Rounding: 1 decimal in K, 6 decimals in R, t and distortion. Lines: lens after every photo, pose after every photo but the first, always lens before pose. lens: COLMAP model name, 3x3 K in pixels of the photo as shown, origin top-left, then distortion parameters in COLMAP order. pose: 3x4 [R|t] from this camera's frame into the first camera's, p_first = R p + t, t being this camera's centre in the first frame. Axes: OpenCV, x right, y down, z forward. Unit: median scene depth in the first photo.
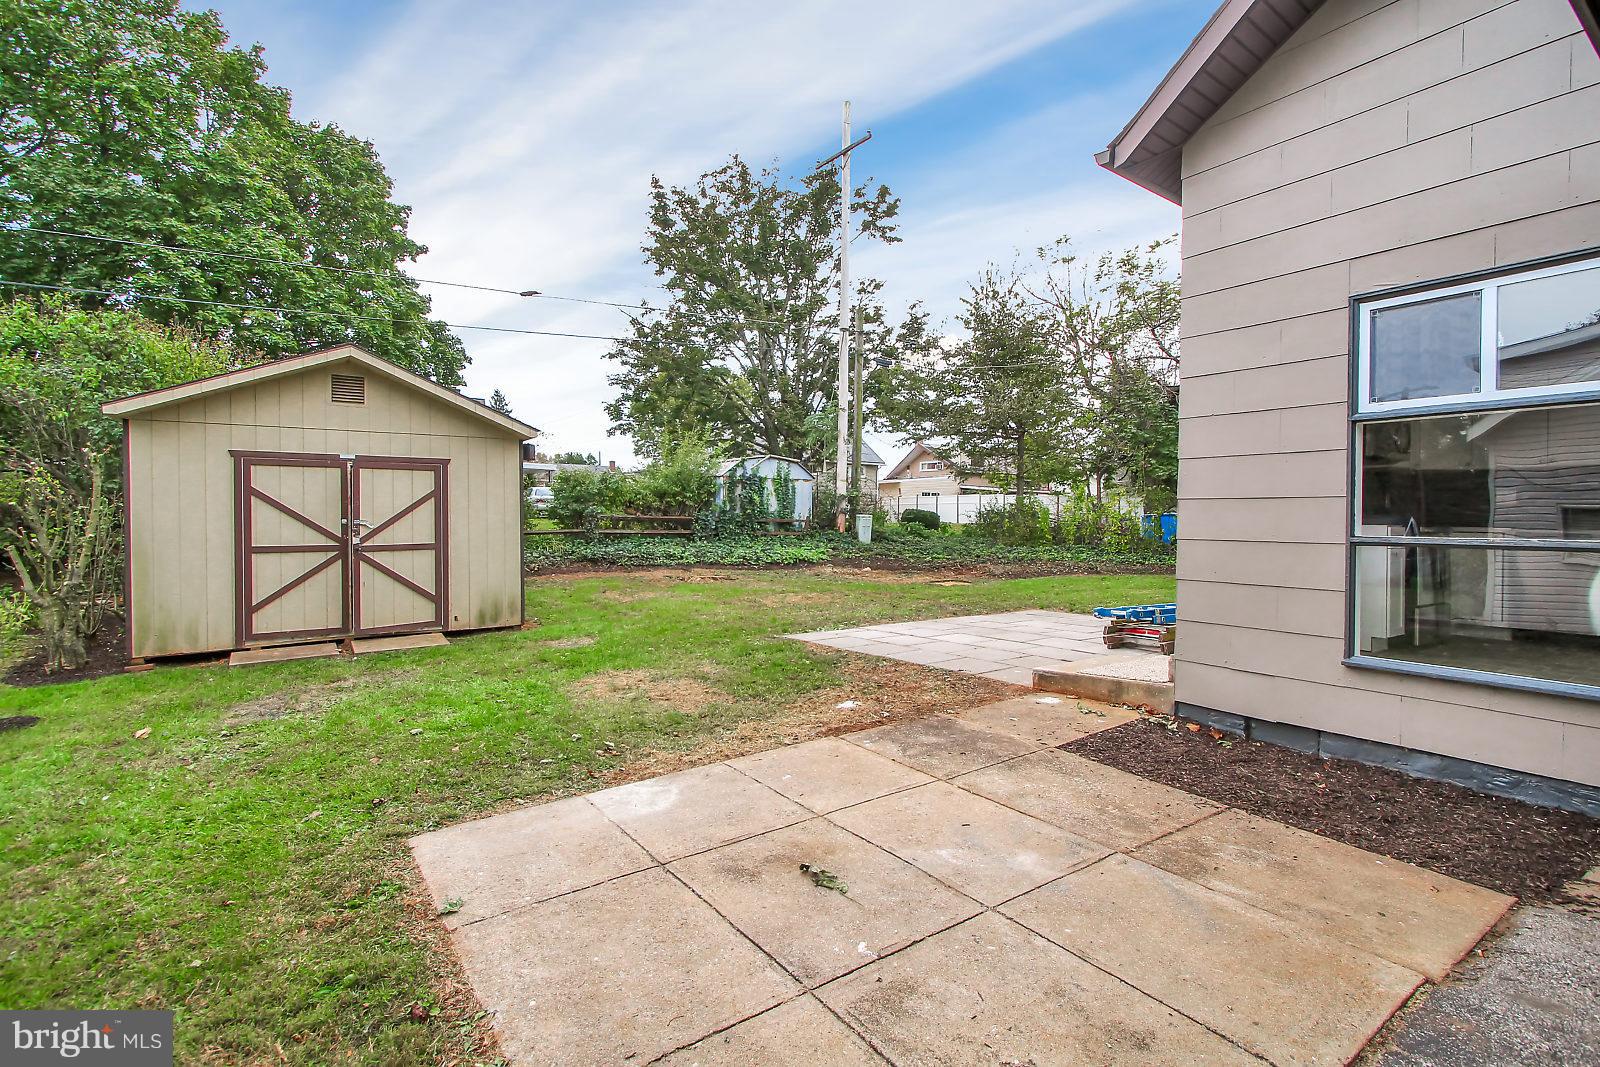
lens RADIAL K [[745.7, 0, 802.2], [0, 745.7, 527.9], [0, 0, 1]] dist [0.010729, -0.001163]
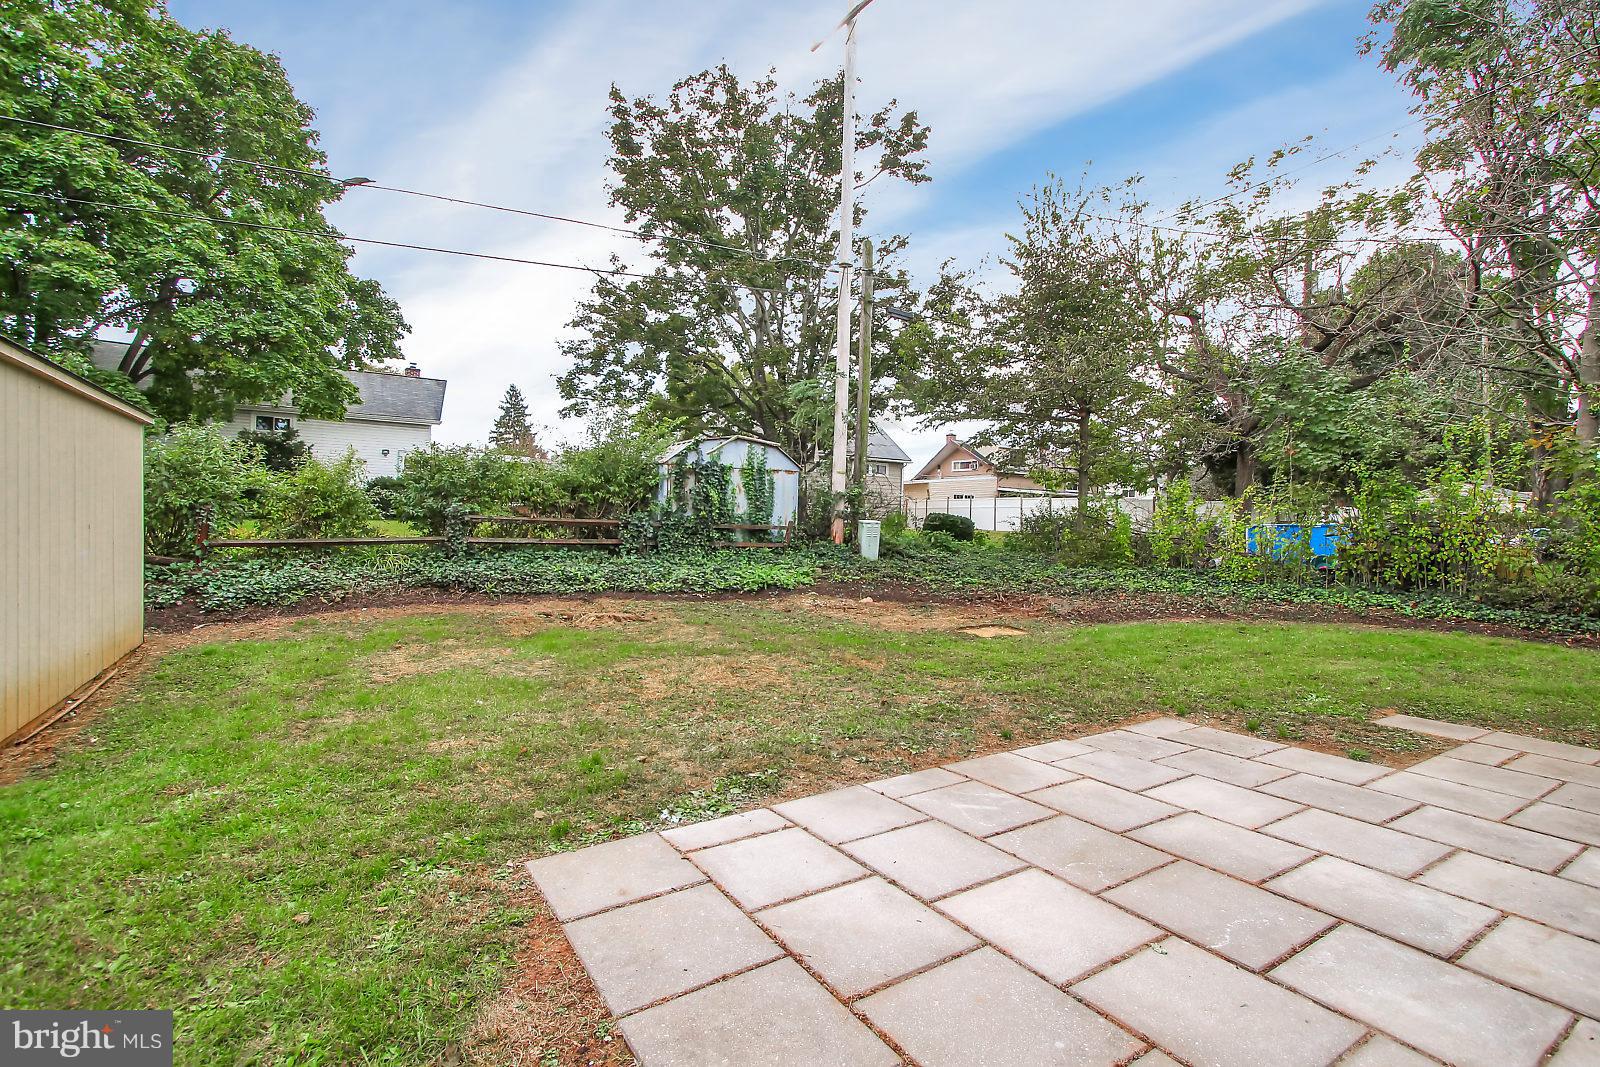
lens RADIAL K [[745.7, 0, 804.0], [0, 745.7, 529.3], [0, 0, 1]] dist [0.010729, -0.001163]
pose [[0.999082, 0.013284, -0.040723, 0.049525], [-0.013380, 0.999908, -0.002102, -0.006539], [0.040692, 0.002645, 0.999168, 0.274925]]
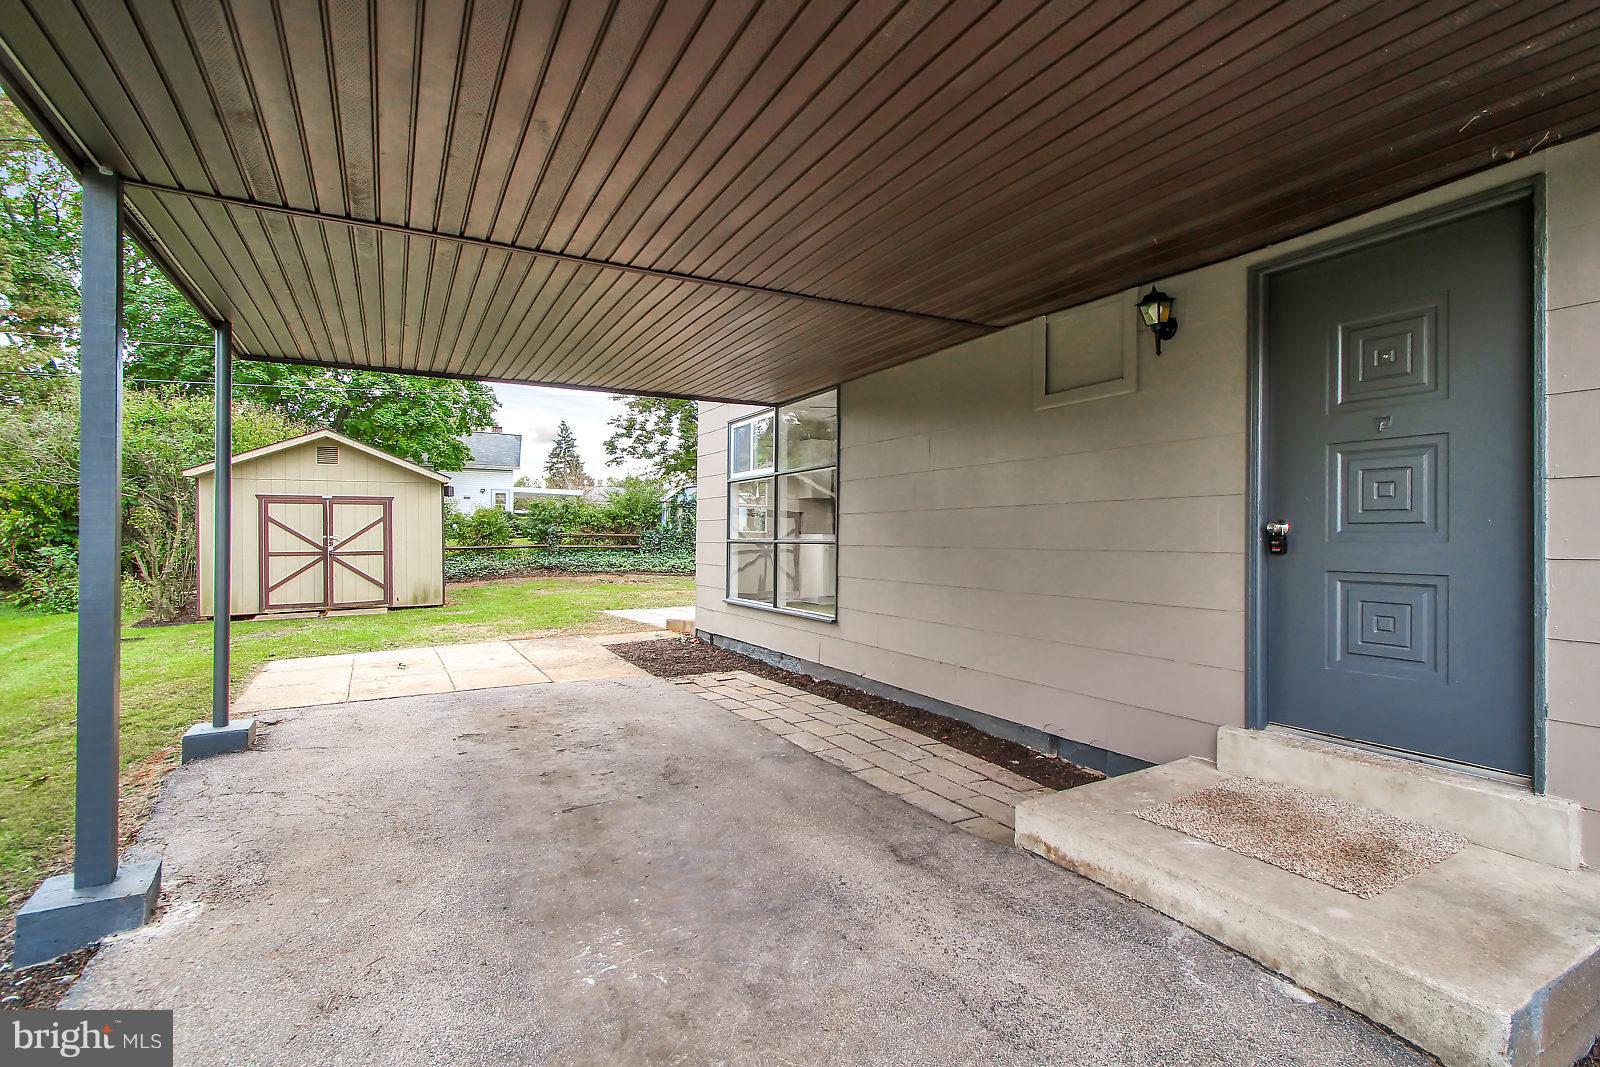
lens RADIAL K [[745.7, 0, 802.0], [0, 745.7, 536.2], [0, 0, 1]] dist [0.010729, -0.001163]
pose [[0.994987, -0.005251, -0.099864, 0.225014], [0.003771, 0.999880, -0.015007, 0.007118], [0.099931, 0.014555, 0.994888, -0.197780]]
